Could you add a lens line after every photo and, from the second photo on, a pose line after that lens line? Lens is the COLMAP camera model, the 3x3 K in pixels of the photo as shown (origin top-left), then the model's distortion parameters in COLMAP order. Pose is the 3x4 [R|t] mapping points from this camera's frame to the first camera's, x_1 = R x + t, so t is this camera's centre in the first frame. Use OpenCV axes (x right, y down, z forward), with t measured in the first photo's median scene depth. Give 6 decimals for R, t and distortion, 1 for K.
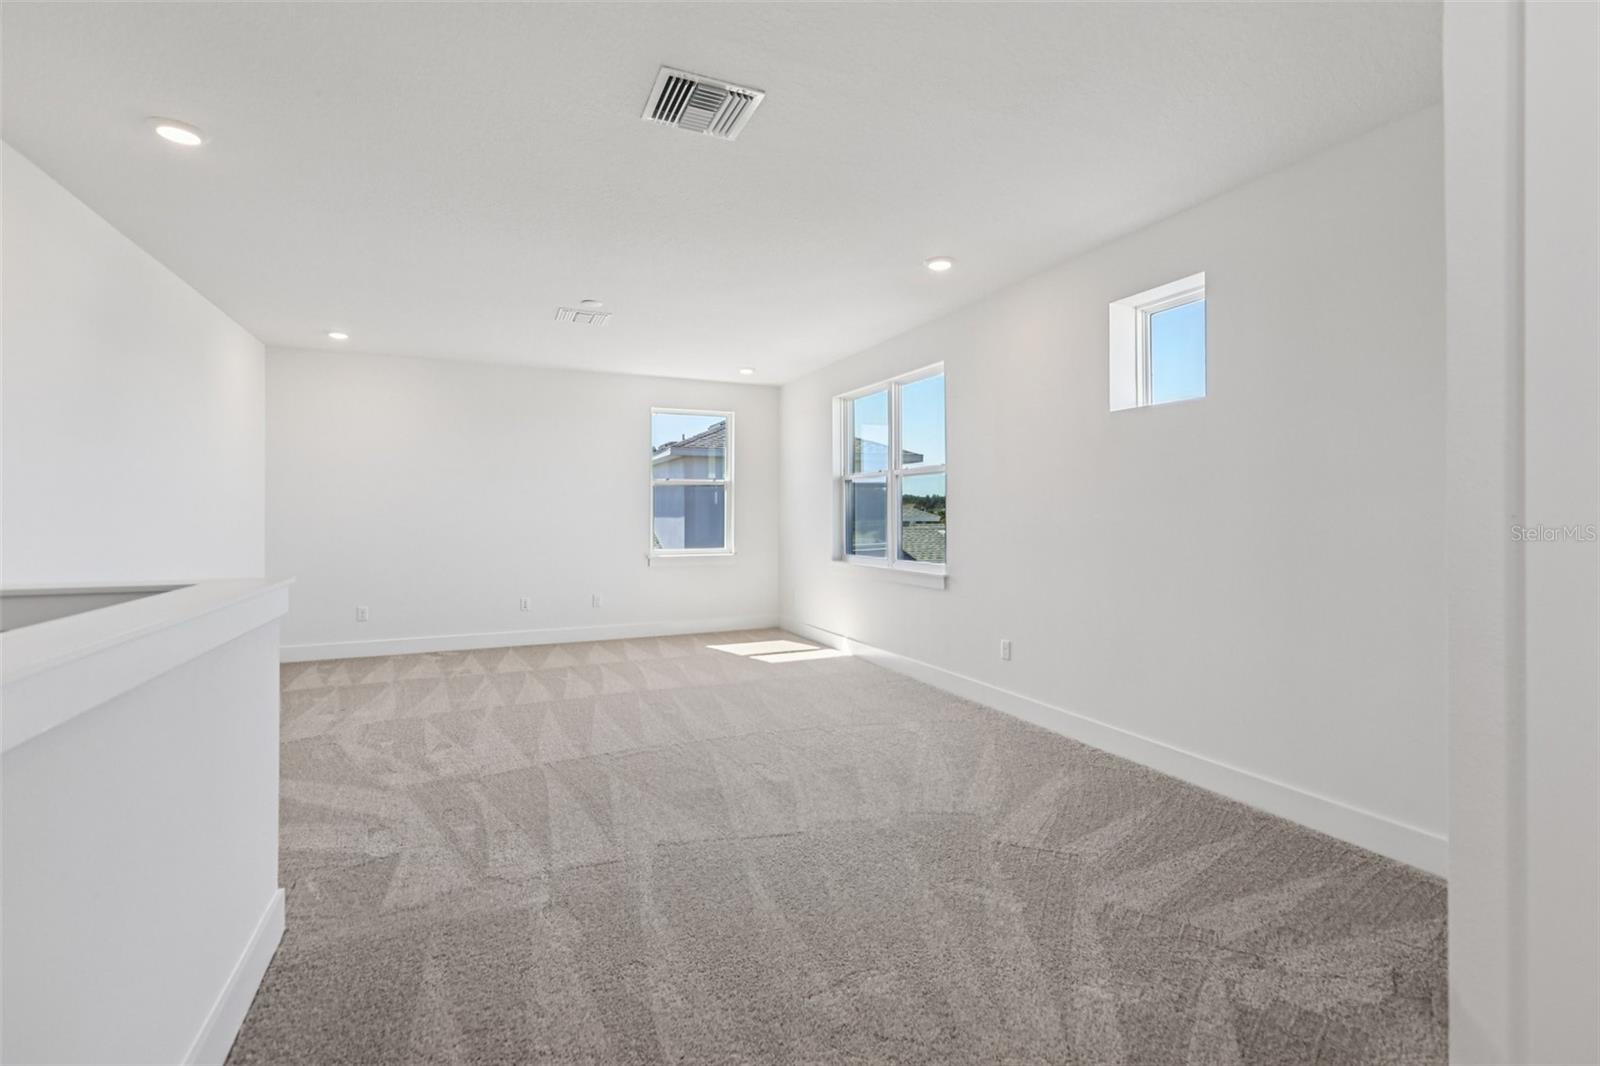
lens RADIAL K [[715.4, 0, 820.6], [0, 715.4, 509.9], [0, 0, 1]] dist [-0.002144, -0.000013]
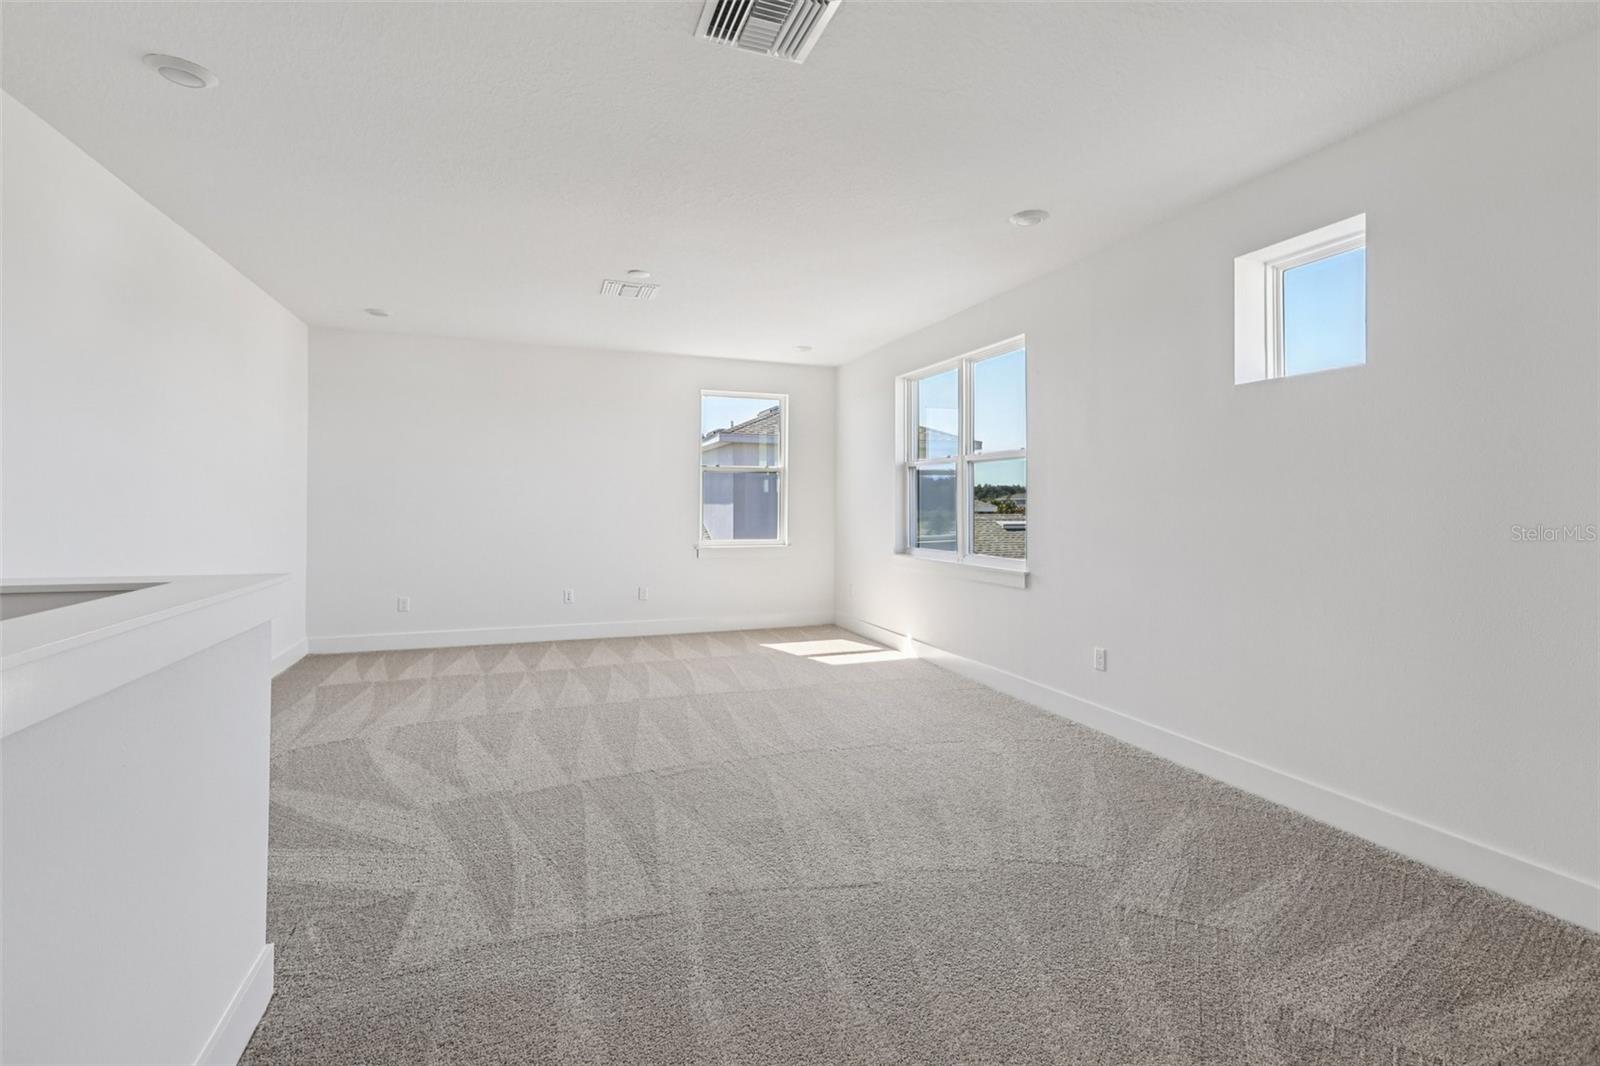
lens RADIAL K [[718.0, 0, 826.8], [0, 718.0, 495.6], [0, 0, 1]] dist [0.001138, -0.000275]
pose [[0.998441, 0.003981, -0.055683, -0.034229], [-0.004223, 0.999982, -0.004225, -0.000186], [0.055665, 0.004454, 0.998440, 0.123809]]
